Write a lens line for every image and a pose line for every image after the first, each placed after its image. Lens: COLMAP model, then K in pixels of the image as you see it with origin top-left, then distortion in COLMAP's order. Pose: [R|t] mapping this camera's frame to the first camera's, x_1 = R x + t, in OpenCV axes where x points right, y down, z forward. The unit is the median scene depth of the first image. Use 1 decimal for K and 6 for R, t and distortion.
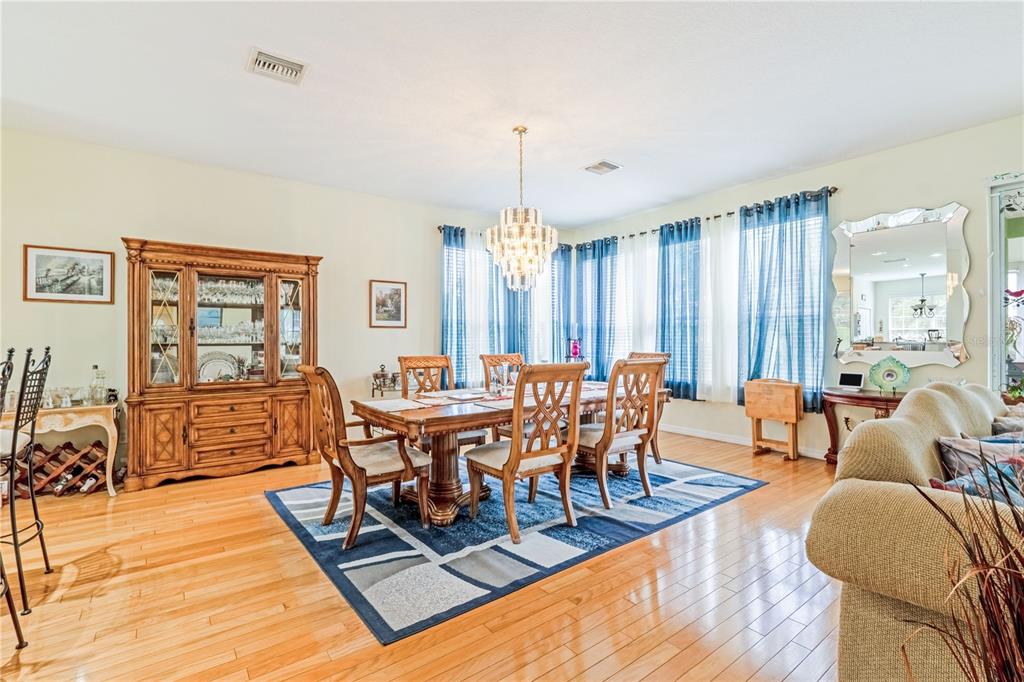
lens RADIAL K [[472.7, 0, 513.6], [0, 472.7, 338.3], [0, 0, 1]] dist [-0.008494, -0.000512]
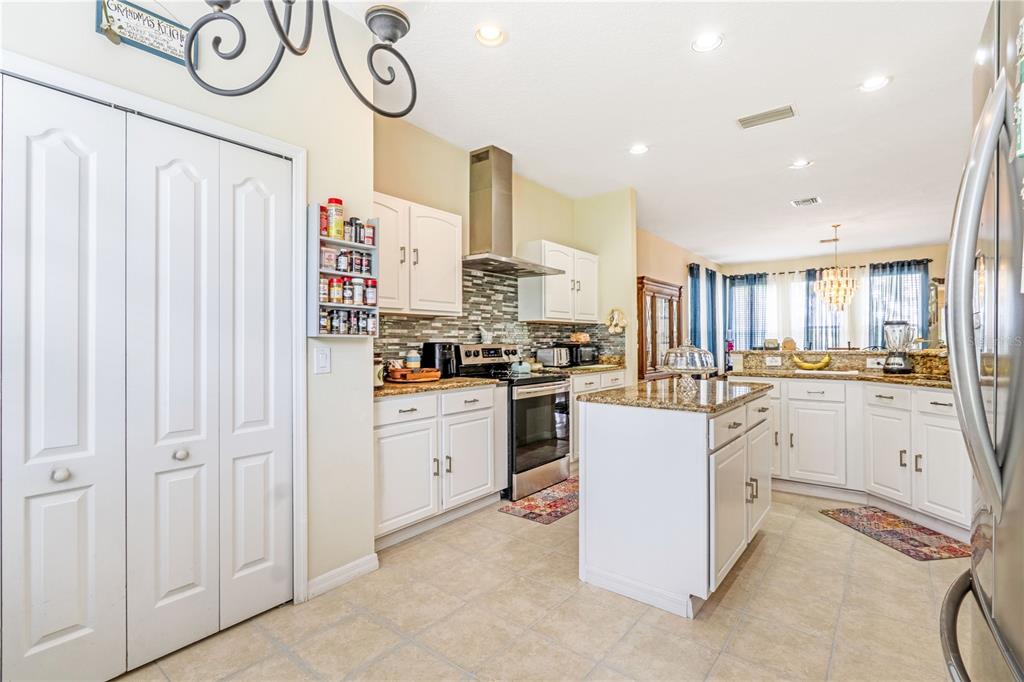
lens RADIAL K [[472.7, 0, 522.5], [0, 472.7, 340.0], [0, 0, 1]] dist [-0.008494, -0.000512]
pose [[0.964359, 0.000935, 0.264597, -1.473523], [-0.000290, 0.999997, -0.002476, 0.007565], [-0.264599, 0.002311, 0.964356, -0.393118]]
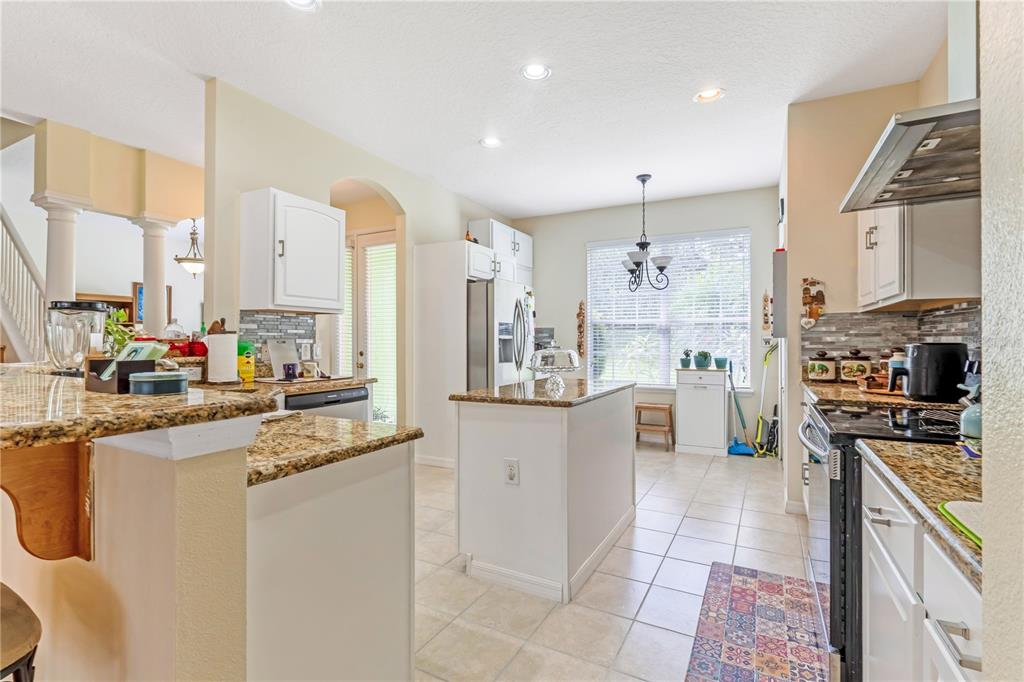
lens RADIAL K [[472.7, 0, 517.0], [0, 472.7, 339.9], [0, 0, 1]] dist [-0.008494, -0.000512]
pose [[-0.897454, 0.006361, -0.441063, -0.717920], [0.008681, 0.999957, -0.003243, 0.006159], [0.441024, -0.006740, -0.897470, 0.790405]]
